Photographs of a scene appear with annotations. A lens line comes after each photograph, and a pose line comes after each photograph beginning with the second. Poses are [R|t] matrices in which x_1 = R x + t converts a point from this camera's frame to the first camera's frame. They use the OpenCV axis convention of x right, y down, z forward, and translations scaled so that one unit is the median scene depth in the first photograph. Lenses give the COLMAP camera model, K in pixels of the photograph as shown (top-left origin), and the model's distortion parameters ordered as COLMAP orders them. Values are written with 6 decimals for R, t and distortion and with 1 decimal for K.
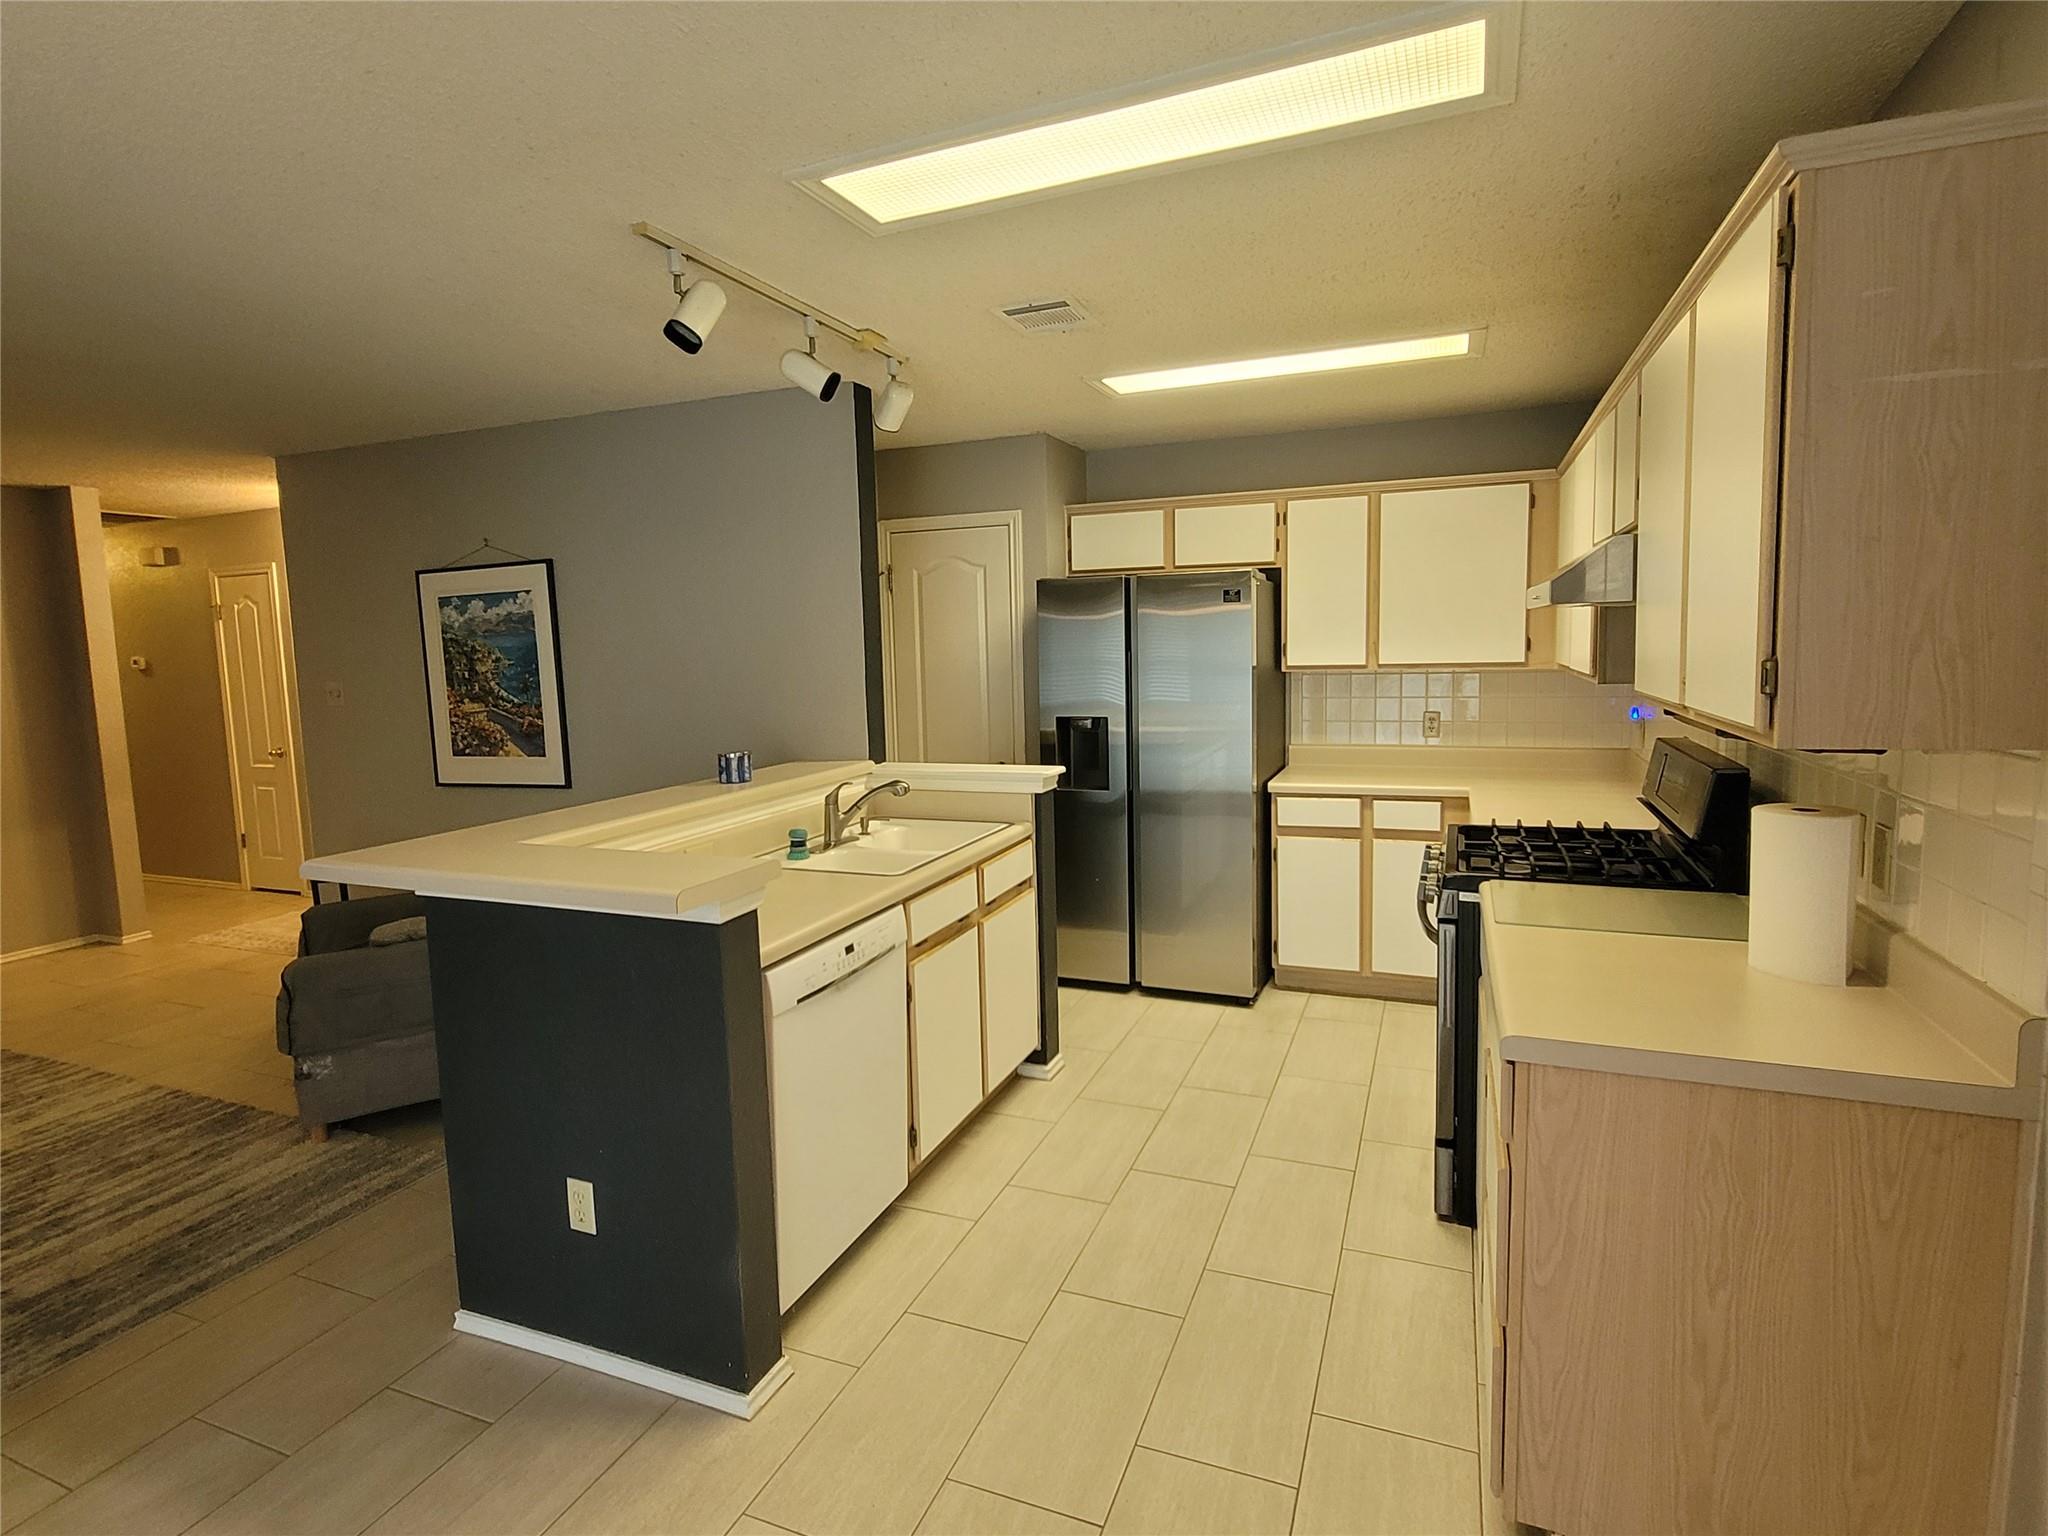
lens RADIAL K [[1034.6, 0, 1023.9], [0, 1034.6, 773.7], [0, 0, 1]] dist [0.000942, -0.000137]
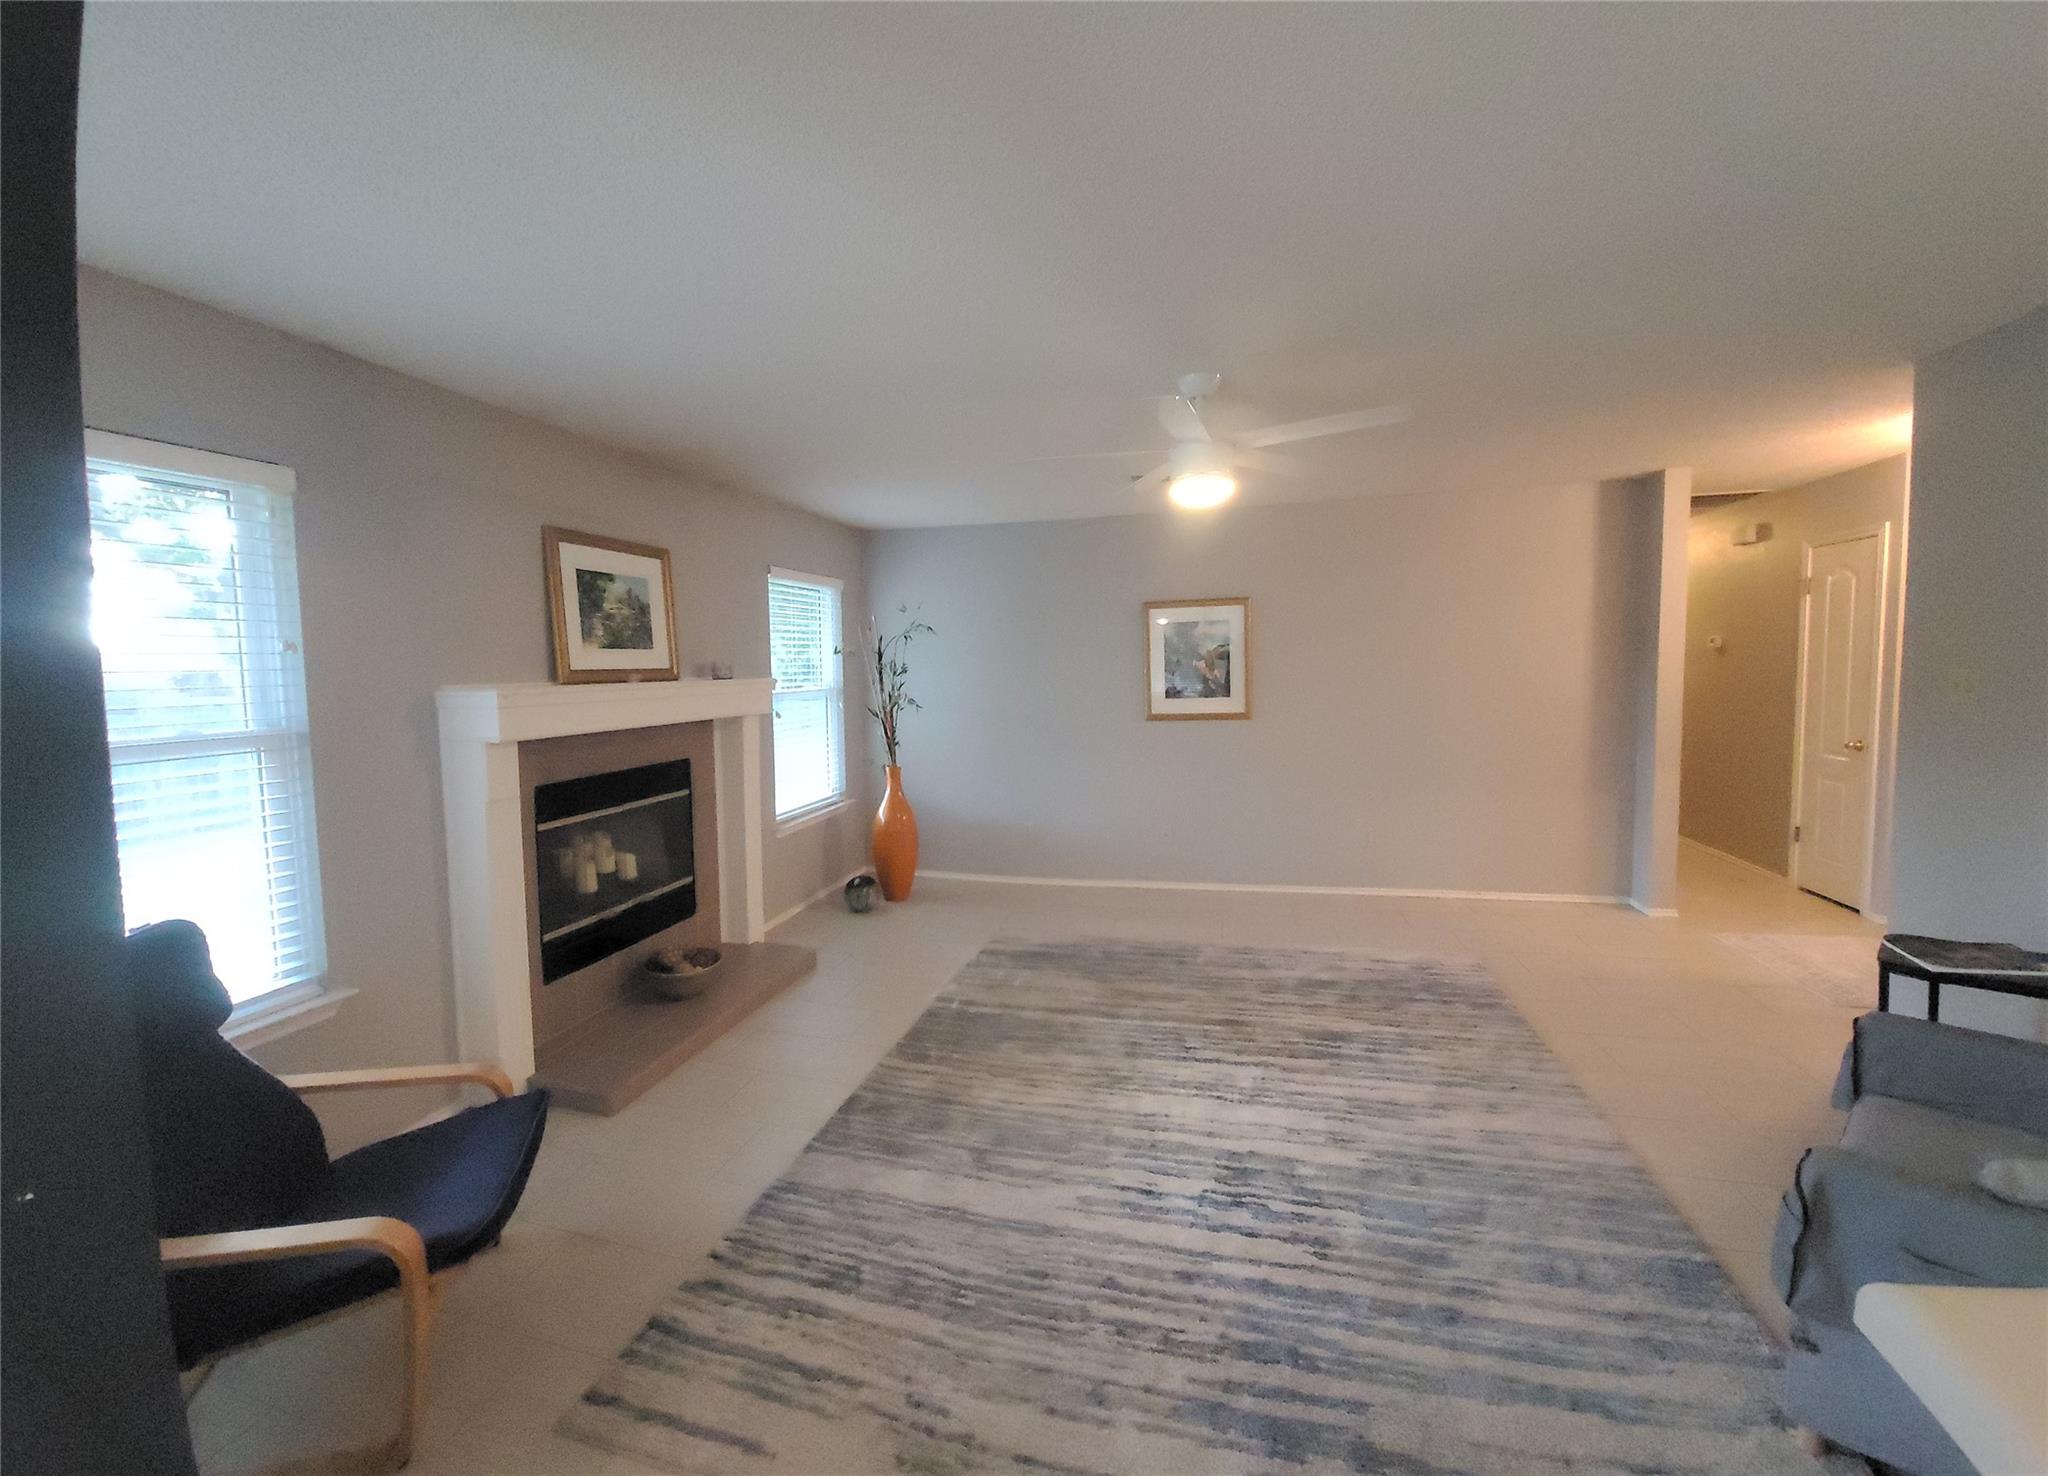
lens RADIAL K [[822.6, 0, 1000.1], [0, 822.6, 701.7], [0, 0, 1]] dist [-0.002776, -0.000041]
pose [[0.135101, 0.078839, -0.987690, -0.243073], [-0.107873, 0.992074, 0.064434, -0.041878], [0.984942, 0.097840, 0.142534, 0.328117]]
